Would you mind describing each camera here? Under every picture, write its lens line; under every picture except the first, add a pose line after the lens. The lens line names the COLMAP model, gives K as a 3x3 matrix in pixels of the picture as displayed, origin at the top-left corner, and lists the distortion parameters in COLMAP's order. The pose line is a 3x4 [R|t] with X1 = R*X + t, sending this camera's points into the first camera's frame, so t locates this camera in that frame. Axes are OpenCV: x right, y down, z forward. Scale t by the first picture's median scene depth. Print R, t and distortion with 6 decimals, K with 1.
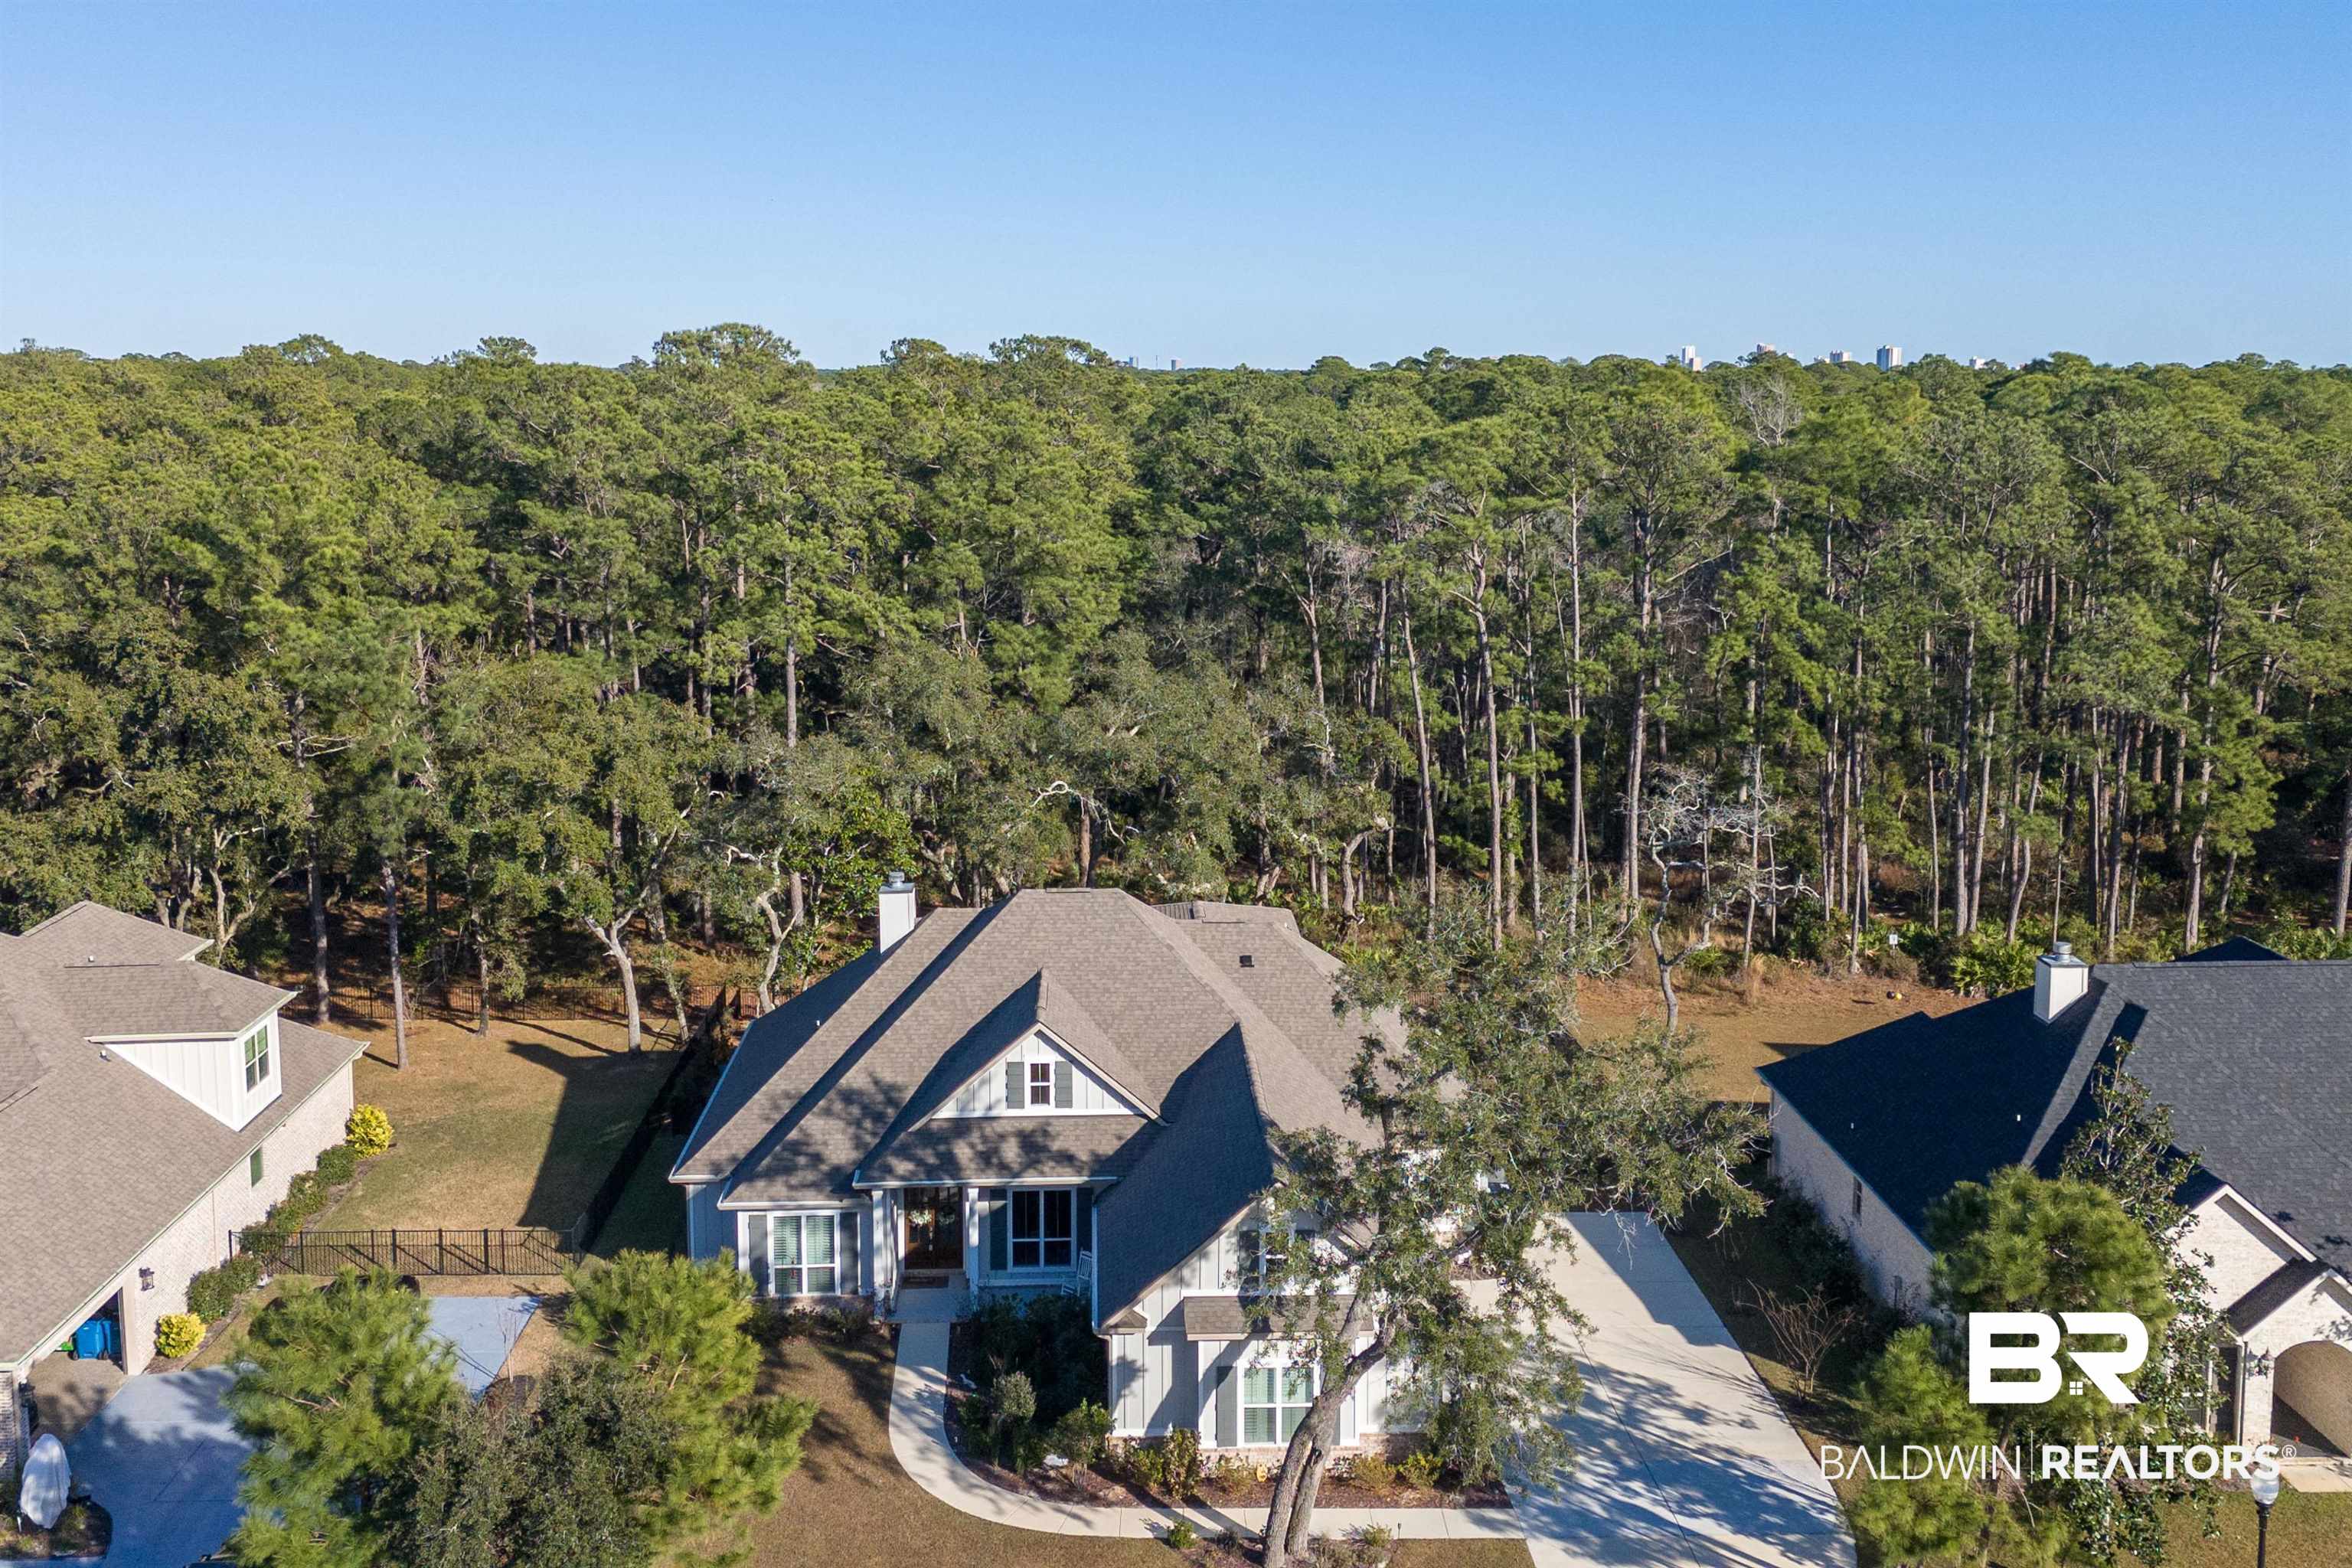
lens RADIAL K [[2552.9, 0, 1158.3], [0, 2552.9, 790.6], [0, 0, 1]] dist [0.032815, 0.000000]
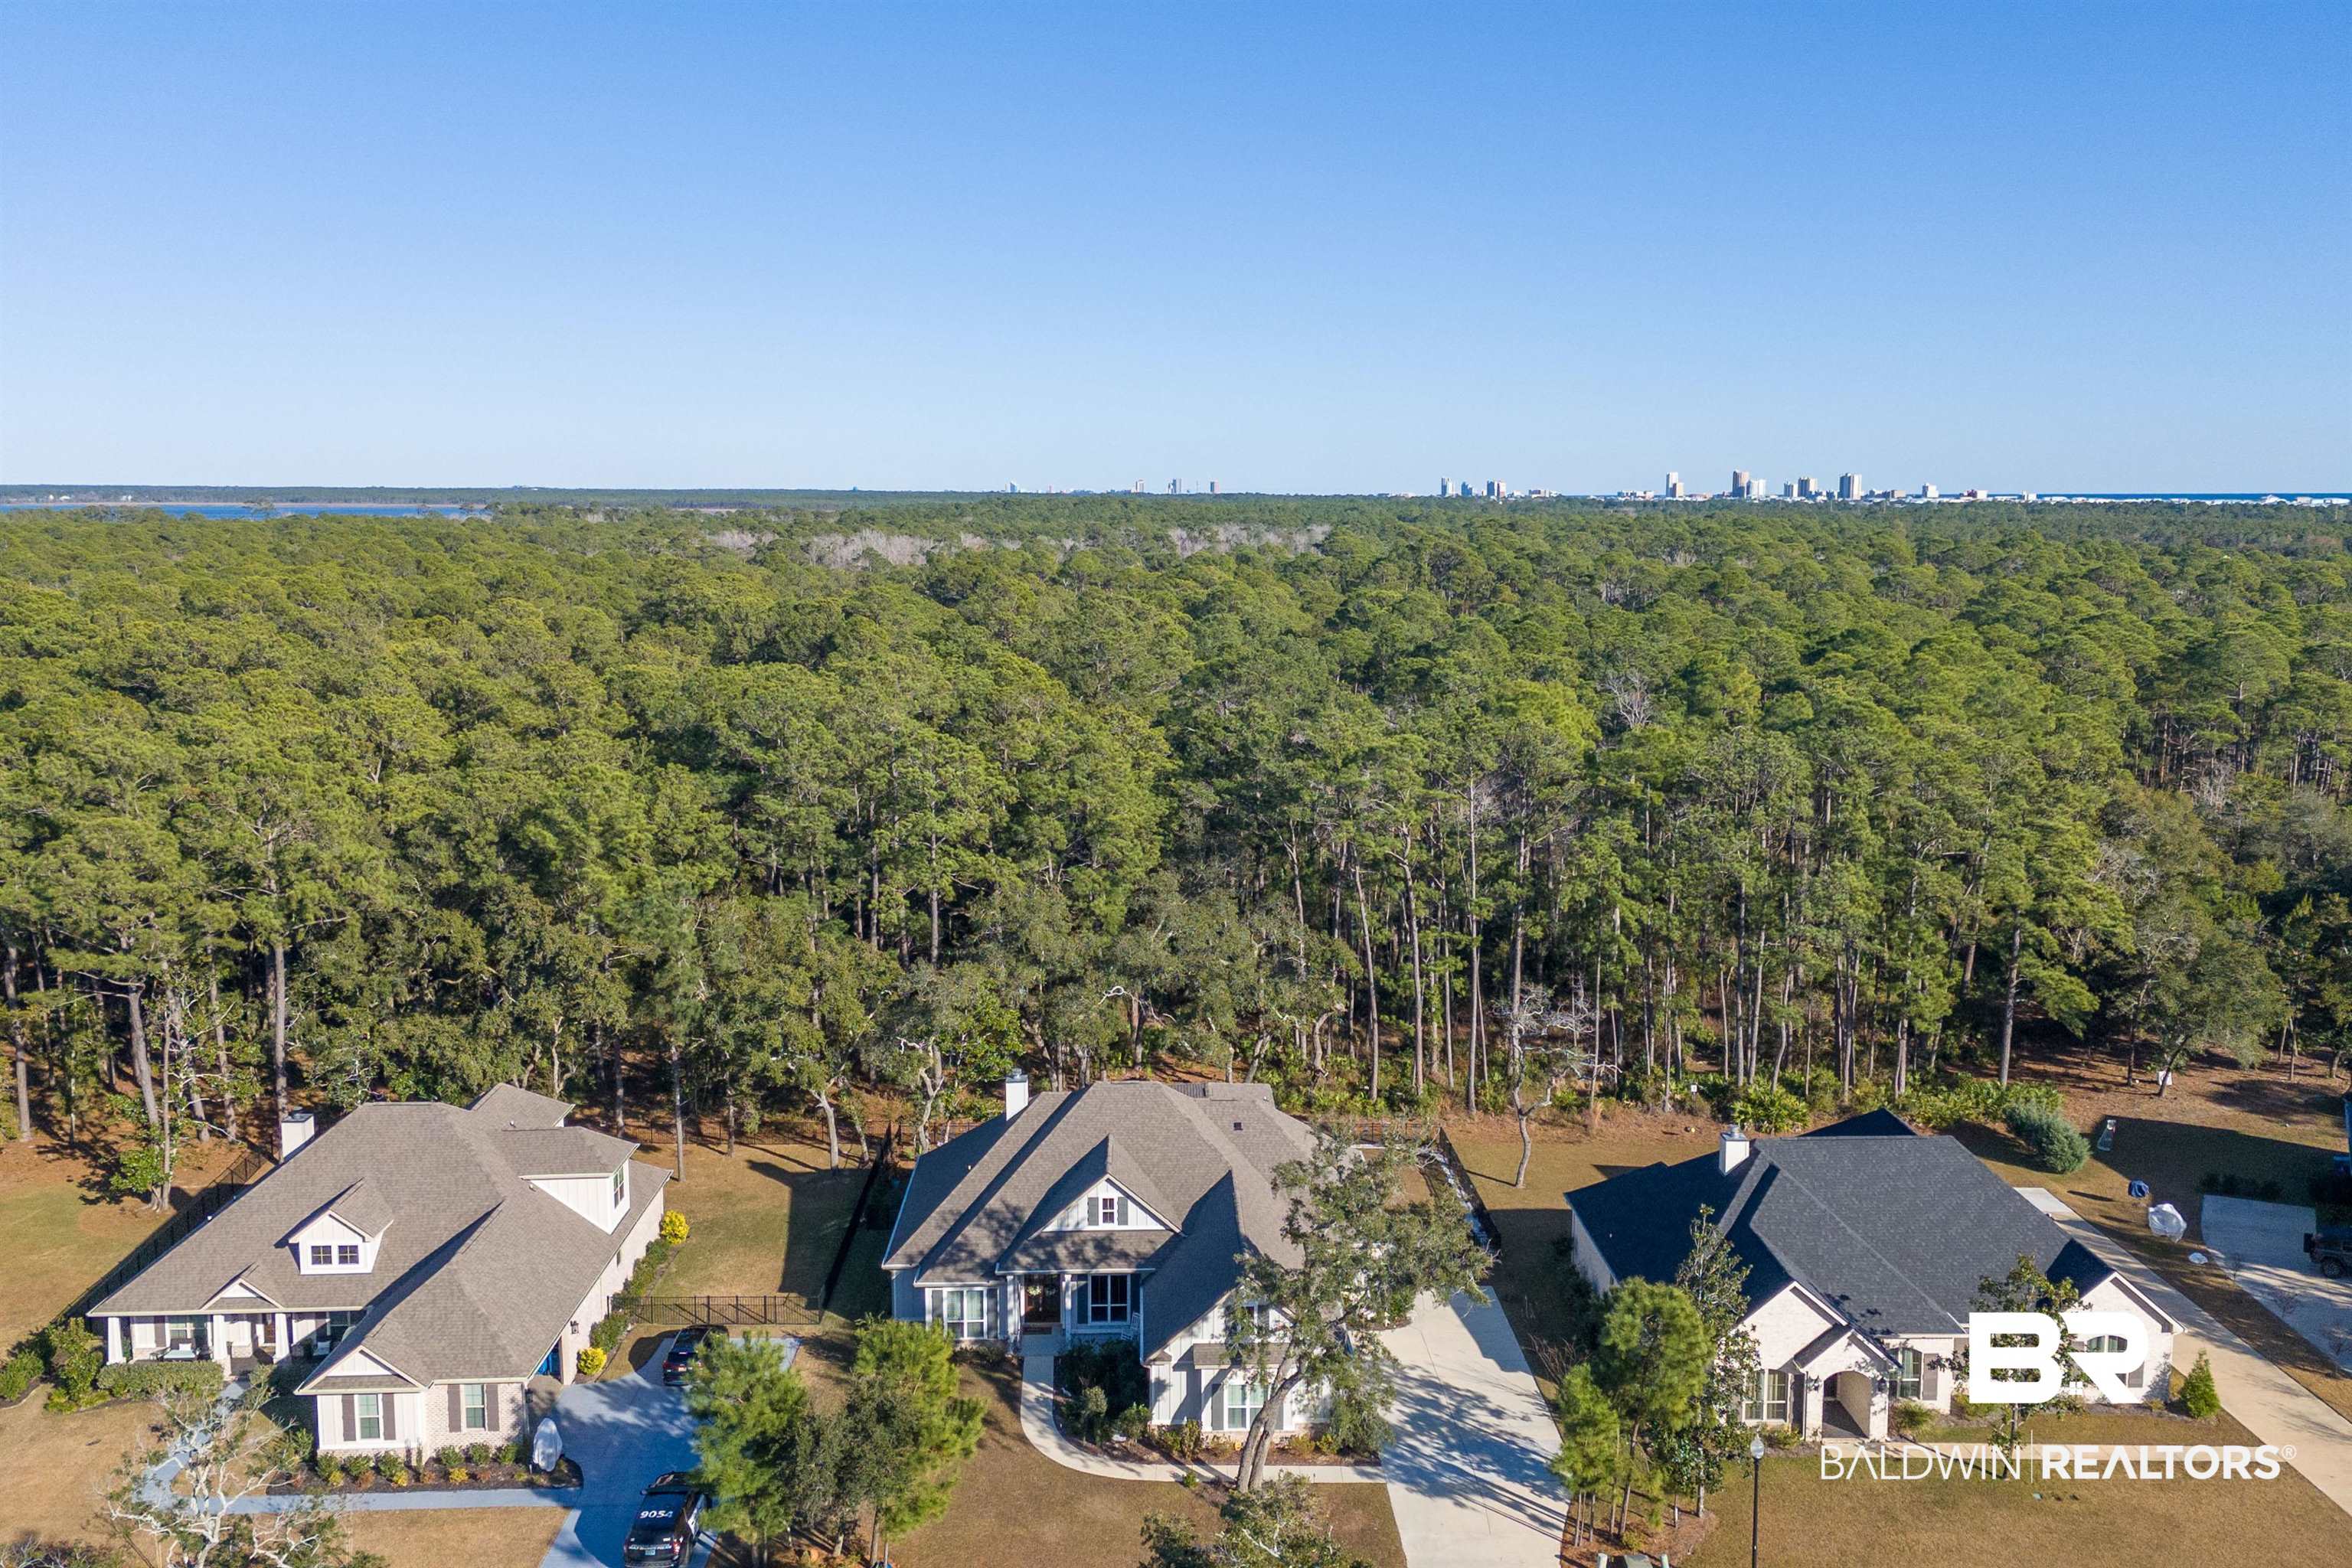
lens RADIAL K [[2552.9, 0, 1176.6], [0, 2552.9, 770.8], [0, 0, 1]] dist [0.032815, 0.000000]
pose [[0.999937, 0.001996, -0.011088, 0.014793], [-0.002138, 0.999915, -0.012835, -0.142522], [0.011061, 0.012858, 0.999856, -0.627898]]
